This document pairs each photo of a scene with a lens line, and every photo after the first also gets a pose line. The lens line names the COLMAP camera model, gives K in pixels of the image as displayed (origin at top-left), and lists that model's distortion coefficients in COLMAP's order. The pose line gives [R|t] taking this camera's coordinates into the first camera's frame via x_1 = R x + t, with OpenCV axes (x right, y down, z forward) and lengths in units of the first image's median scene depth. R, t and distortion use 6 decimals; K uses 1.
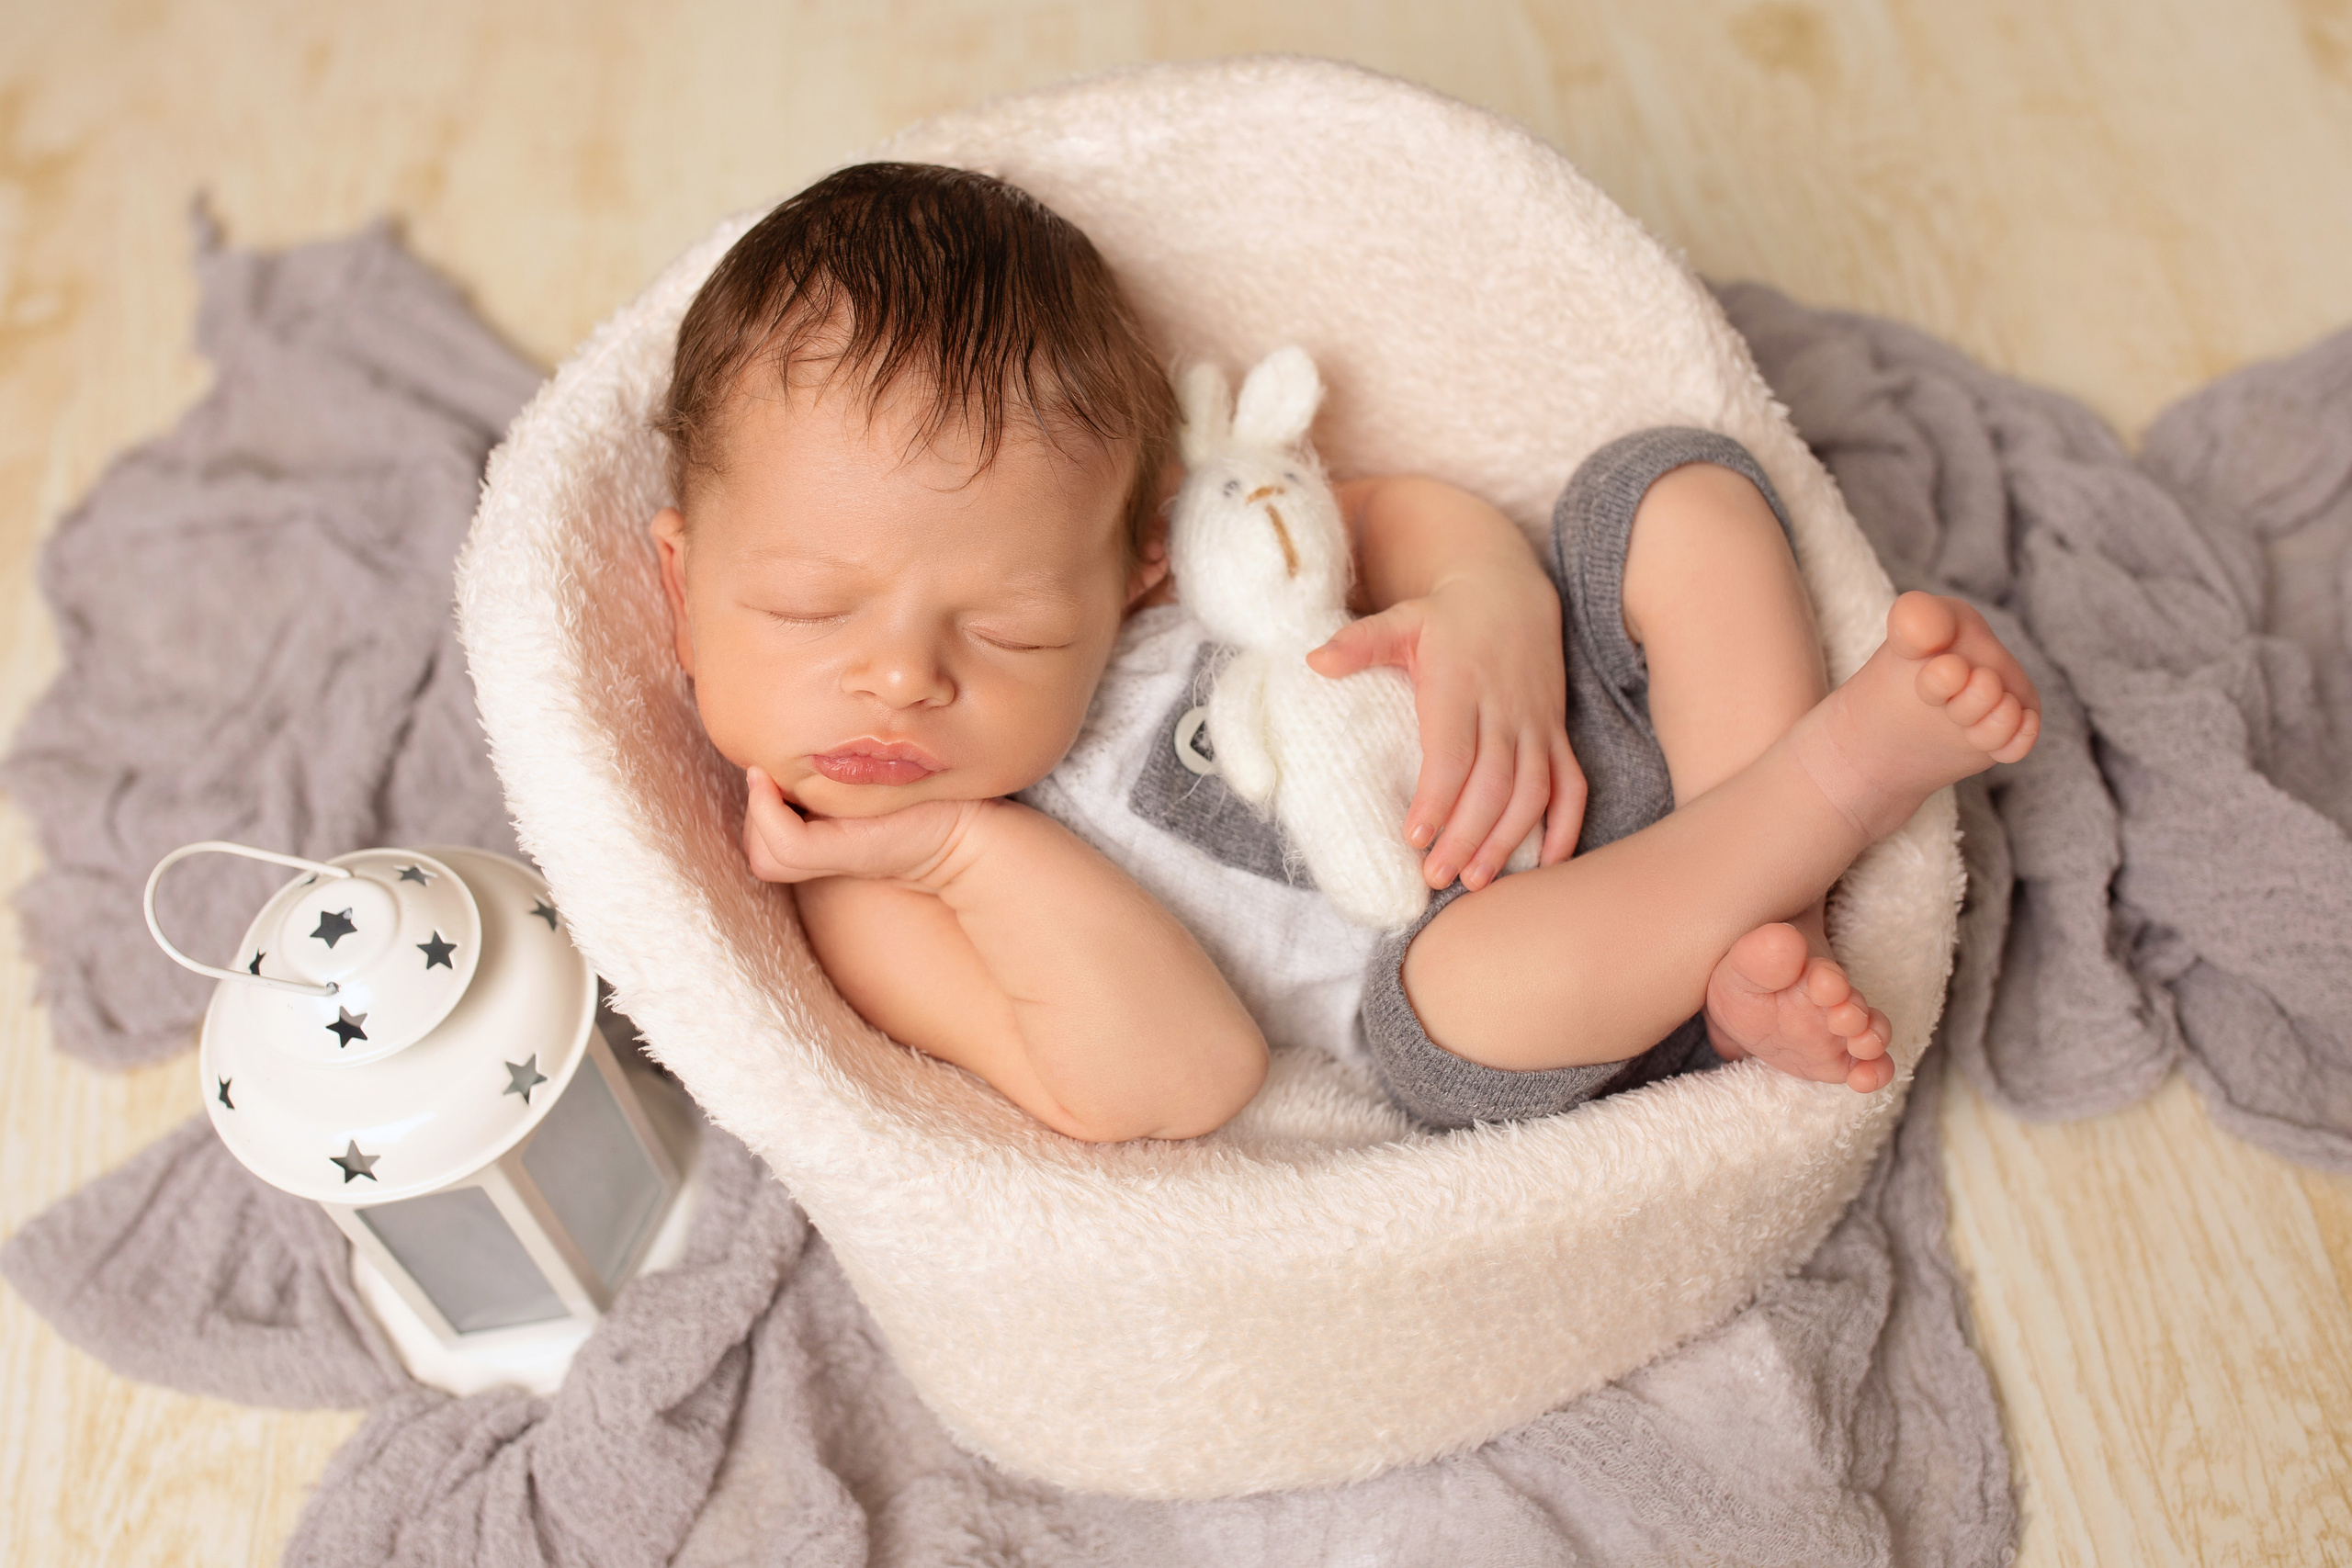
lens RADIAL K [[2693.2, 0, 1176.0], [0, 2693.2, 784.0], [0, 0, 1]] dist [0.004366, -0.045853]
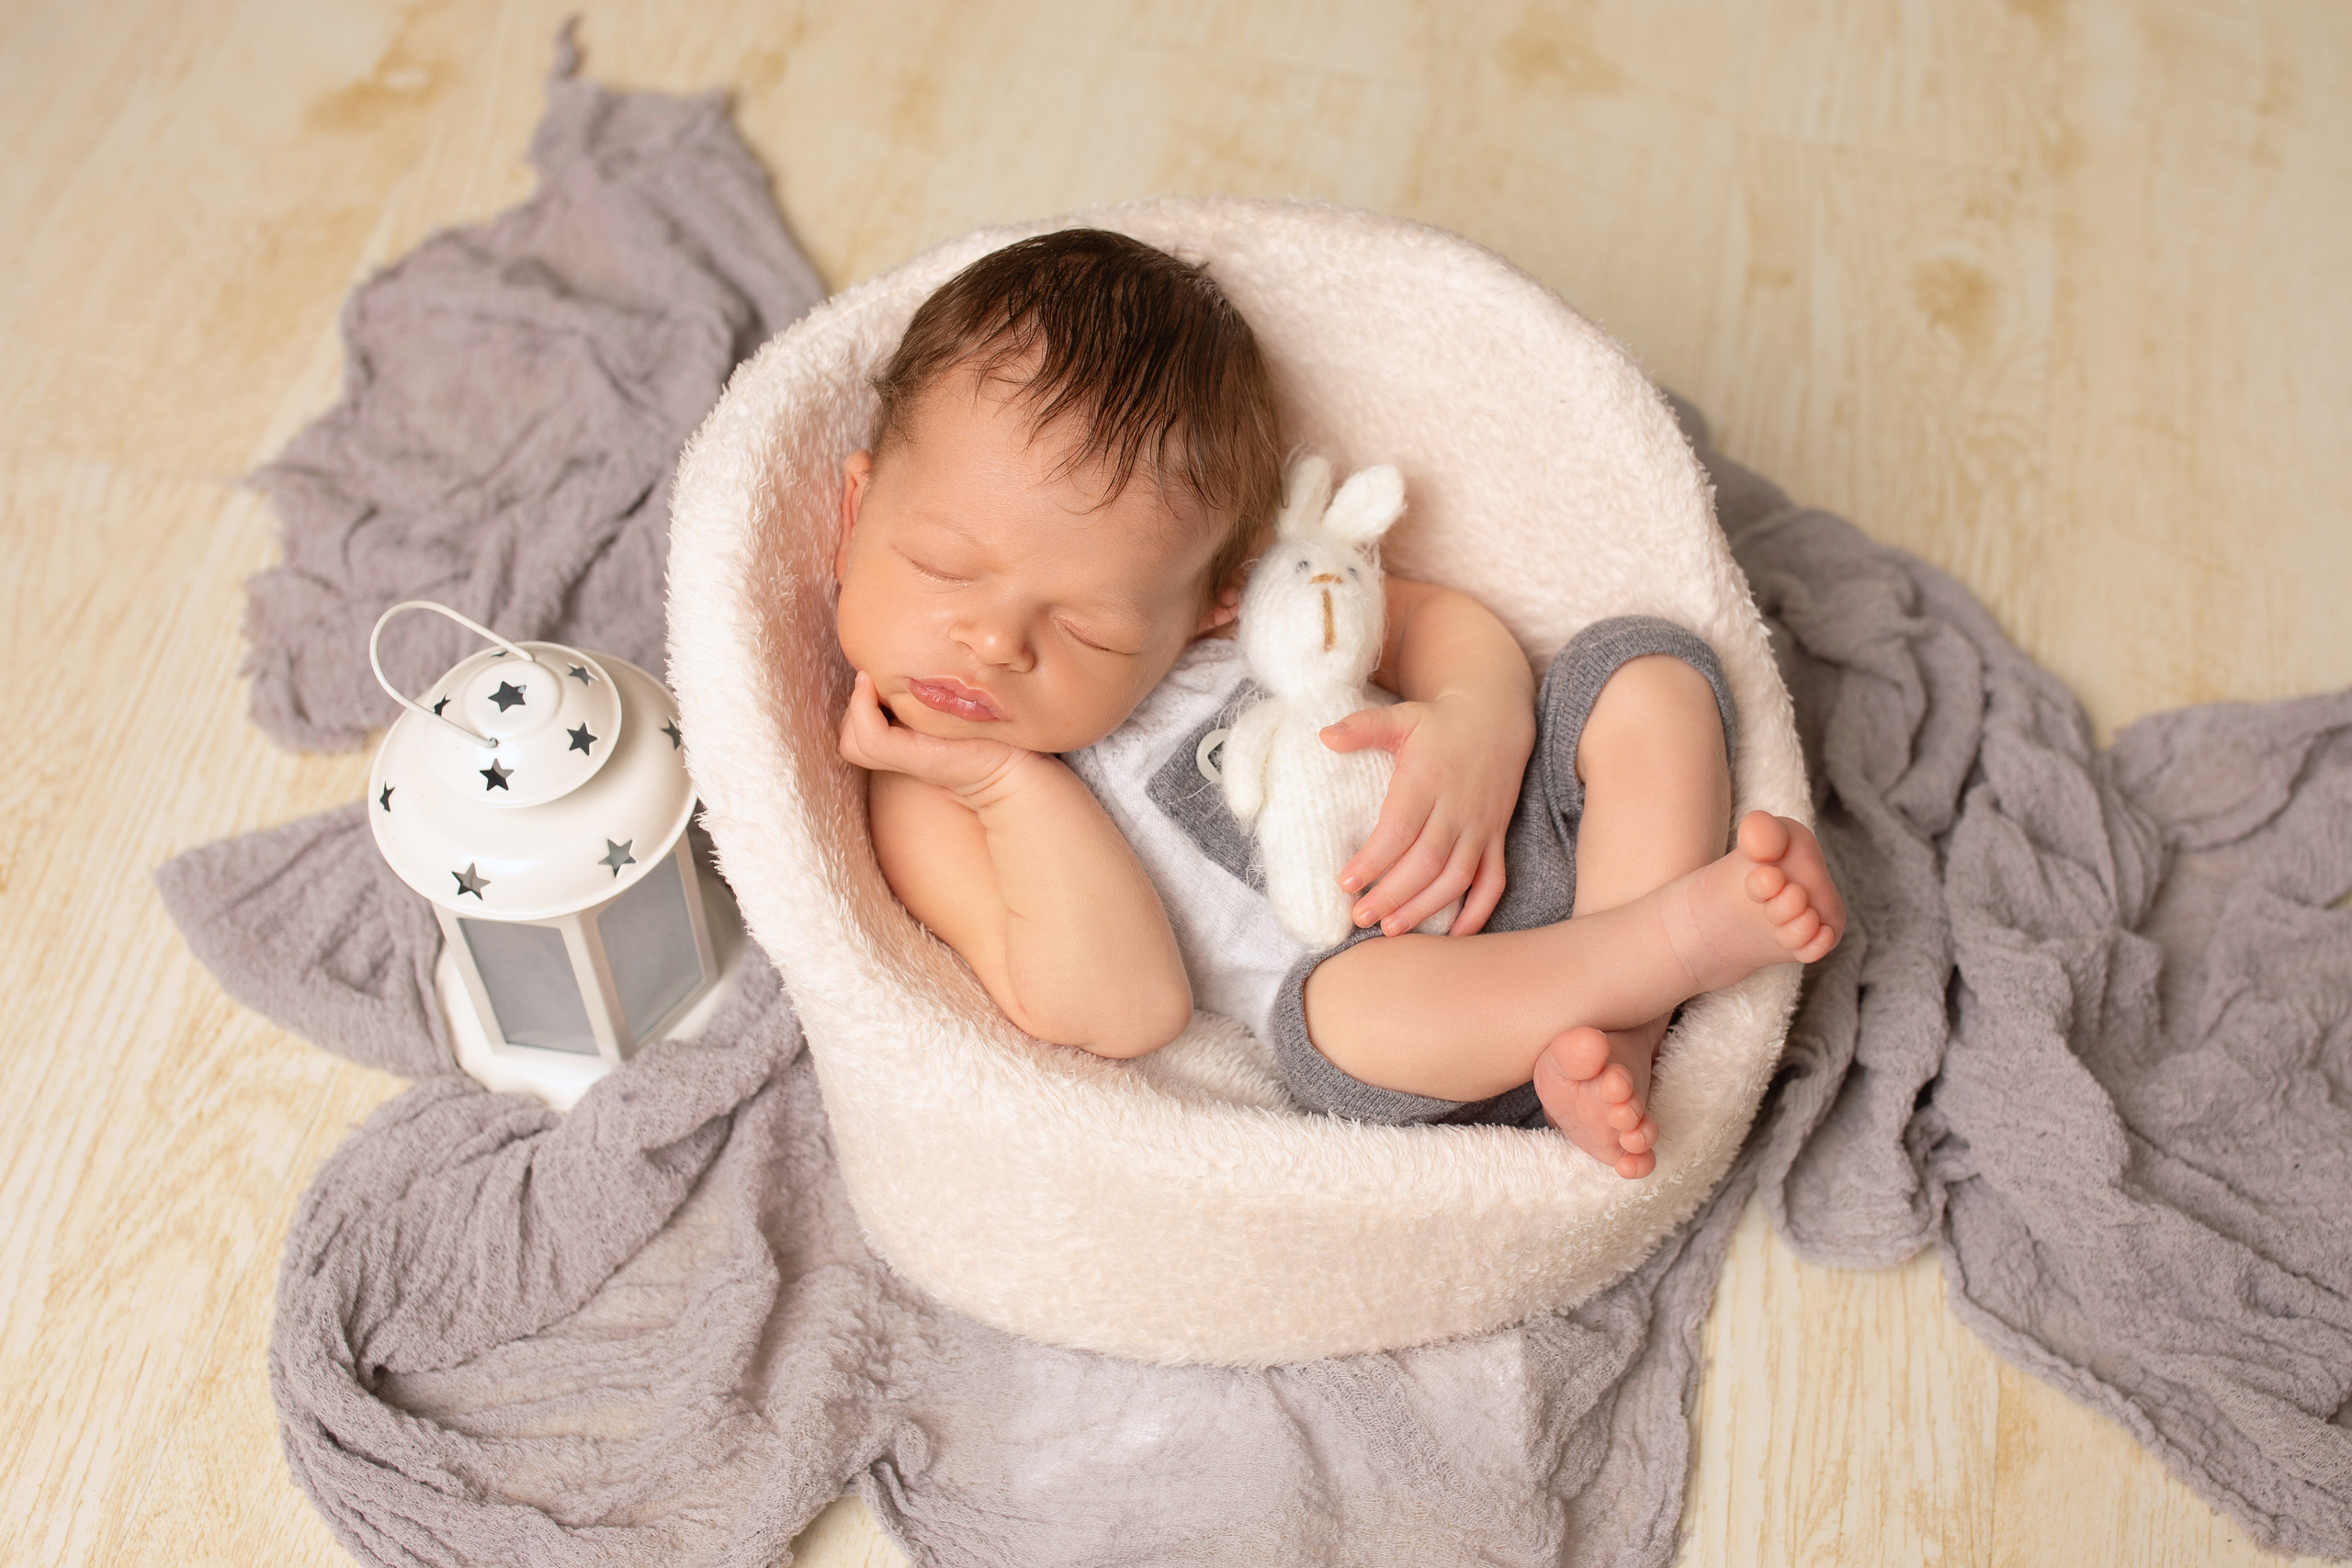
lens RADIAL K [[2405.2, 0, 1176.0], [0, 2405.2, 784.0], [0, 0, 1]] dist [0.004756, 0.009443]
pose [[0.956204, 0.291354, -0.028055, 0.024601], [-0.291121, 0.956609, 0.012153, -0.010629], [0.030379, -0.003454, 0.999532, -0.097897]]
